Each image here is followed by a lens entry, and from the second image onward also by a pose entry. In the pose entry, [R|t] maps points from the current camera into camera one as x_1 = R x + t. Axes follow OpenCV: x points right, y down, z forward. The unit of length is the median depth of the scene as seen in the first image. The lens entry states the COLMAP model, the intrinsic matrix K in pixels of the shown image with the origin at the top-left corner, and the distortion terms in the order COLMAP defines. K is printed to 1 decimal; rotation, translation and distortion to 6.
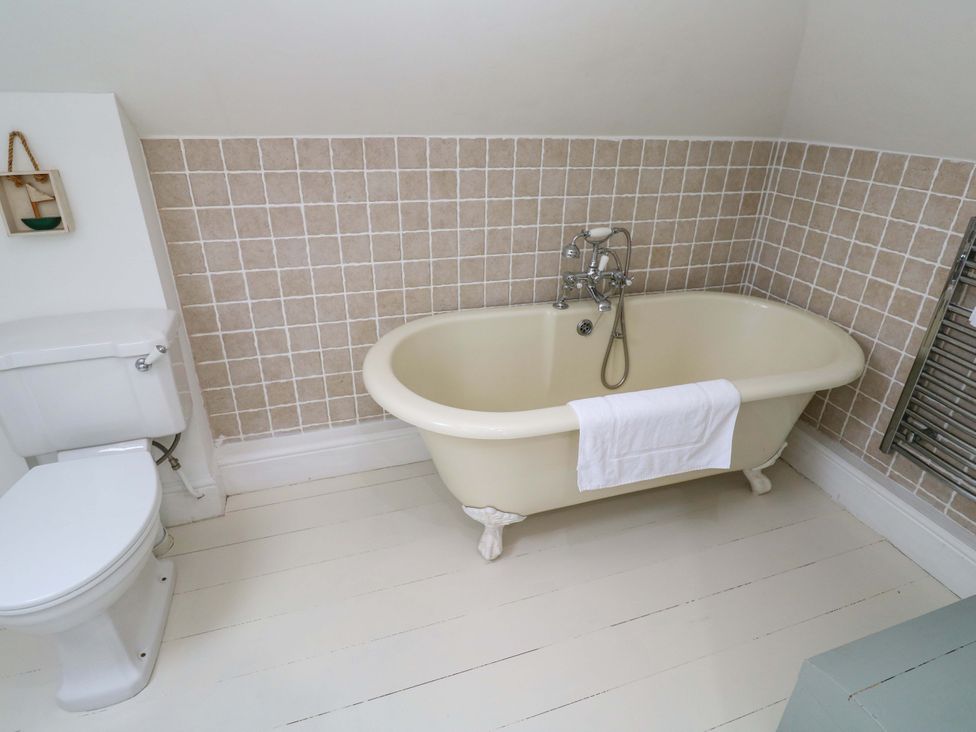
lens RADIAL K [[507.5, 0, 504.8], [0, 507.5, 353.5], [0, 0, 1]] dist [0.003668, -0.013301]
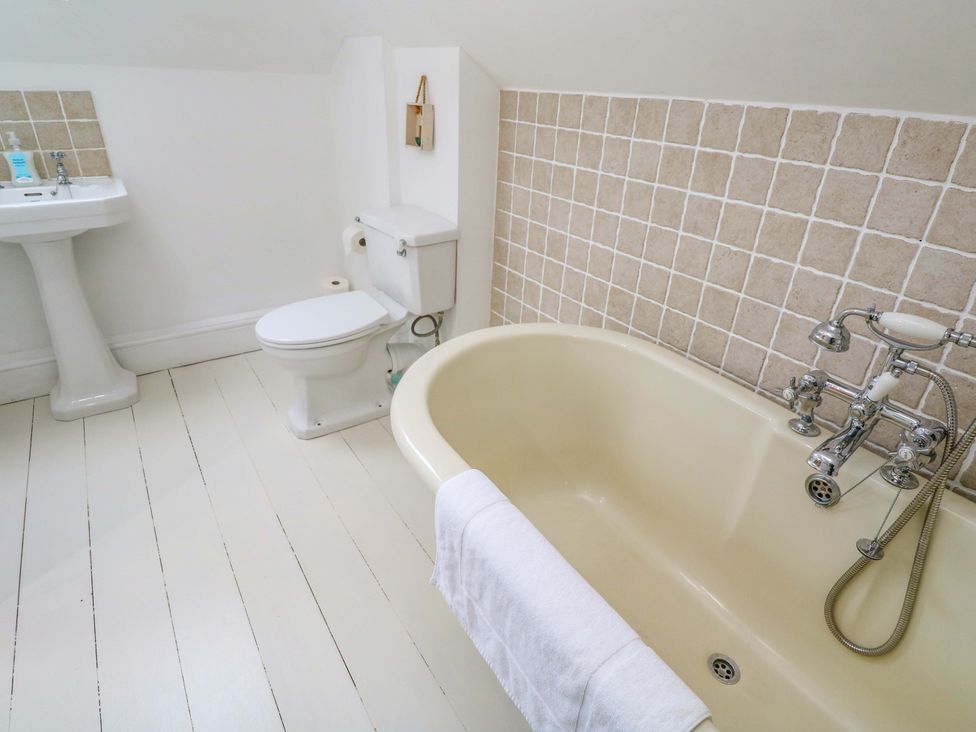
lens RADIAL K [[507.5, 0, 504.8], [0, 507.5, 353.5], [0, 0, 1]] dist [0.003668, -0.013301]
pose [[0.327987, 0.433286, -0.839457, 0.479814], [-0.471131, 0.845242, 0.252195, -0.164473], [0.818817, 0.312777, 0.481362, 0.508192]]
